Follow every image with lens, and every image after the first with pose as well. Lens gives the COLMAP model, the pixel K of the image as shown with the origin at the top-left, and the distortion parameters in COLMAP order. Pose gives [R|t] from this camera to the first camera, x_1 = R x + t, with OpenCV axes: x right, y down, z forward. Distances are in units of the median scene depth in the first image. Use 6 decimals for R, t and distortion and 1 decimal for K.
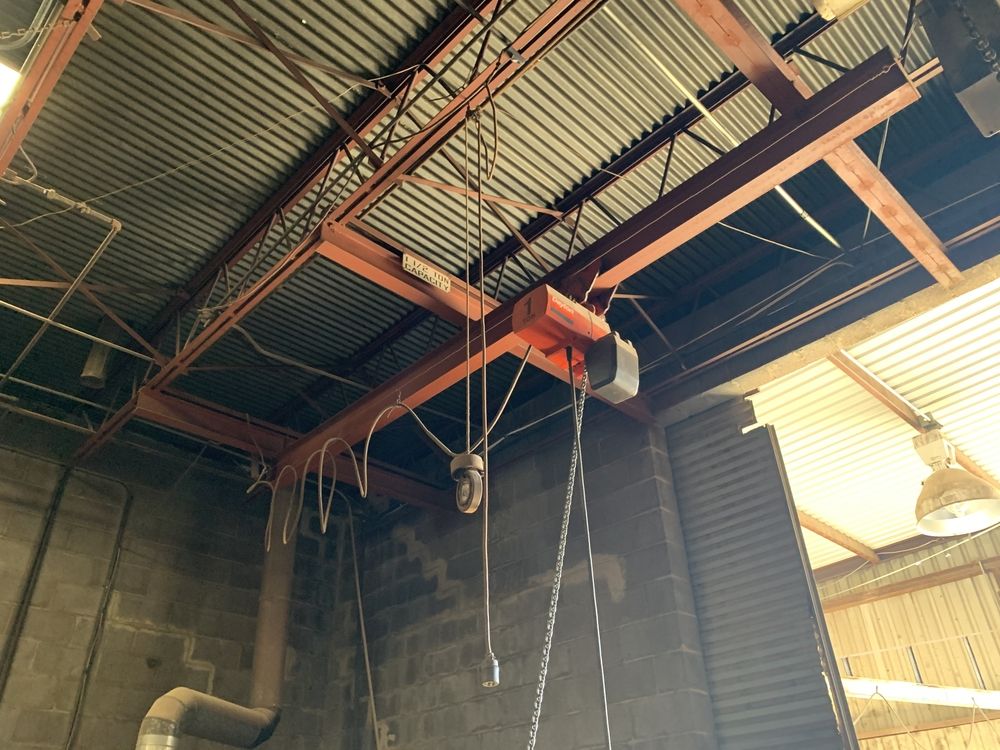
lens RADIAL K [[759.8, 0, 501.4], [0, 759.8, 371.3], [0, 0, 1]] dist [0.052187, -0.051668]
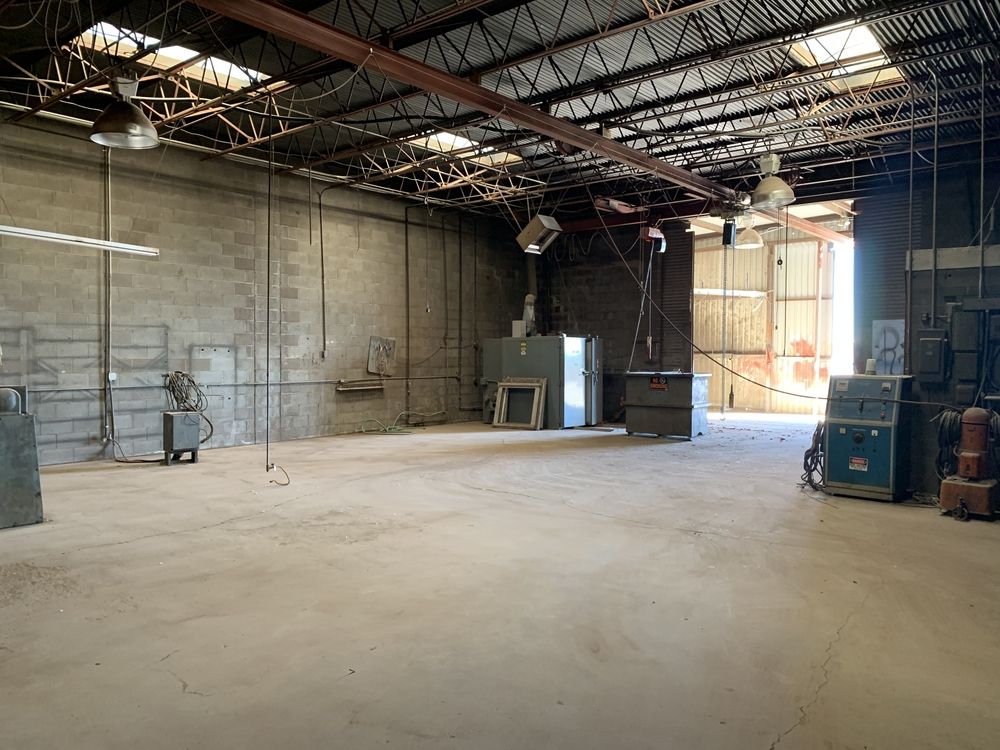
lens RADIAL K [[759.8, 0, 502.9], [0, 759.8, 375.9], [0, 0, 1]] dist [0.052187, -0.051668]
pose [[0.993696, 0.027579, 0.108667, -0.737895], [-0.085568, 0.812829, 0.576184, -1.122366], [-0.072437, -0.581850, 0.810064, -1.808821]]
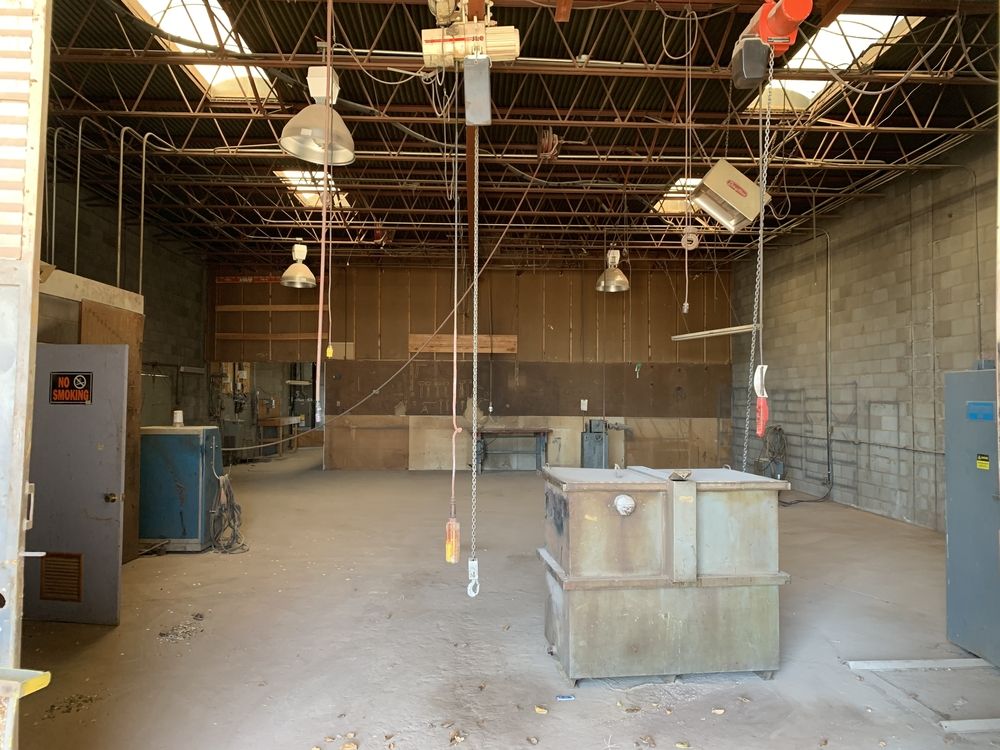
lens RADIAL K [[759.8, 0, 501.5], [0, 759.8, 372.6], [0, 0, 1]] dist [0.052187, -0.051668]
pose [[-0.668999, -0.004440, -0.743250, 0.871174], [0.421681, 0.821203, -0.384461, 0.473775], [0.612067, -0.570619, -0.547511, 0.680589]]
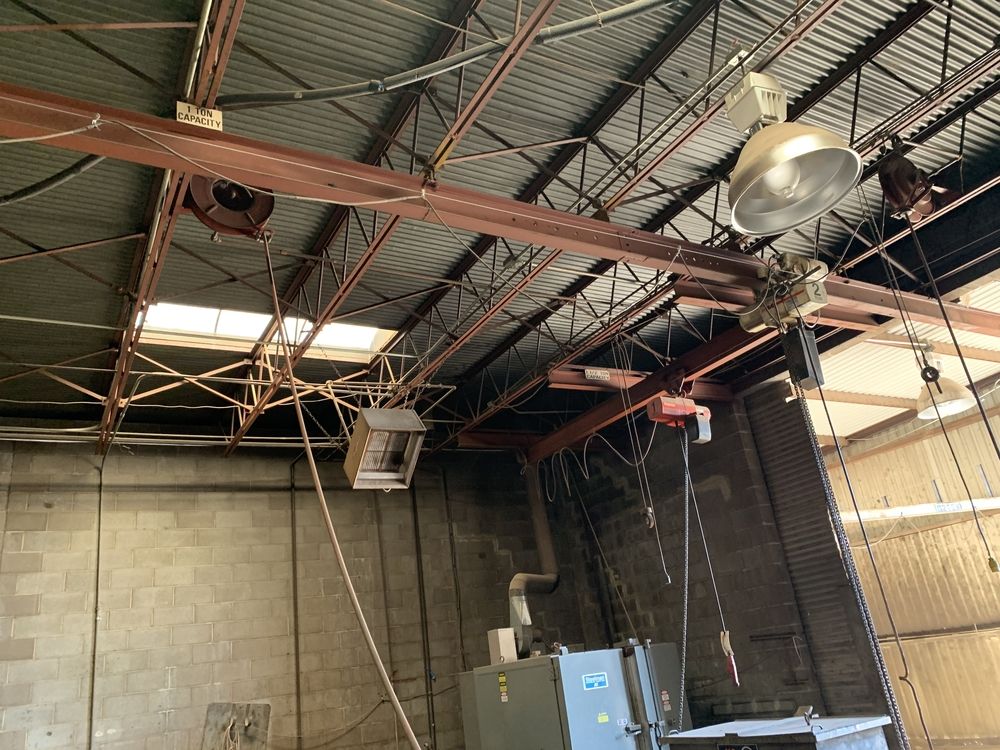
lens RADIAL K [[759.8, 0, 497.1], [0, 759.8, 368.3], [0, 0, 1]] dist [0.052187, -0.051668]
pose [[0.963562, -0.179633, -0.198193, 0.031752], [0.219645, 0.954230, 0.202982, -0.434246], [0.152660, -0.239118, 0.958915, -0.678460]]
